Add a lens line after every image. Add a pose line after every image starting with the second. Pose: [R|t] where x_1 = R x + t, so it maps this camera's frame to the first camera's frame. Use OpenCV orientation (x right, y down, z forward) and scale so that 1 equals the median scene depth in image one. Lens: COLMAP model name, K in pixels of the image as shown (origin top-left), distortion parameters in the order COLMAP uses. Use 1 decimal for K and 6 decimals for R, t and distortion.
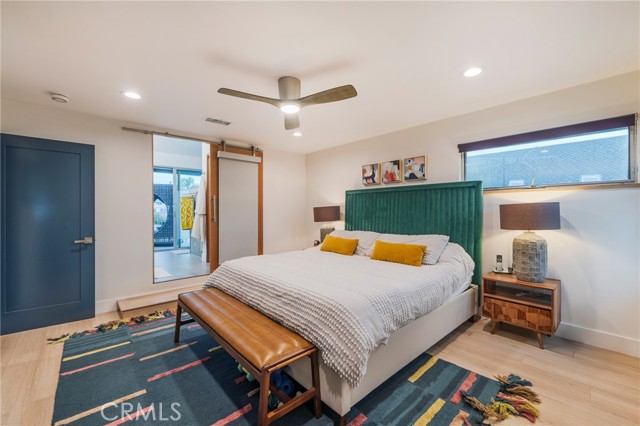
lens RADIAL K [[260.5, 0, 315.4], [0, 260.5, 213.8], [0, 0, 1]] dist [-0.000101, 0.000279]
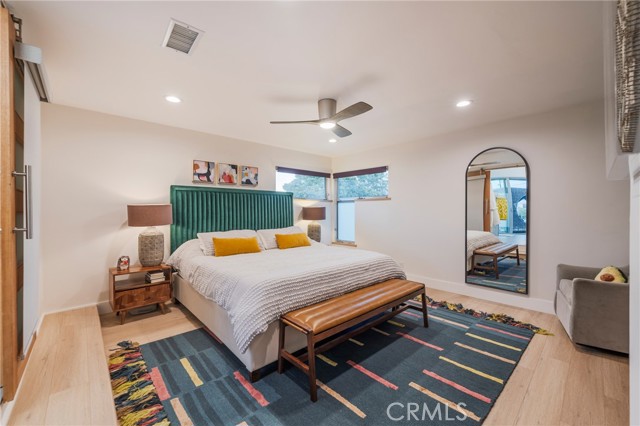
lens RADIAL K [[260.5, 0, 316.4], [0, 260.5, 213.6], [0, 0, 1]] dist [-0.000101, 0.000279]
pose [[-0.001732, -0.009185, 0.999956, -0.861520], [0.011684, 0.999889, 0.009205, -0.003398], [-0.999930, 0.011699, -0.001625, 0.701225]]
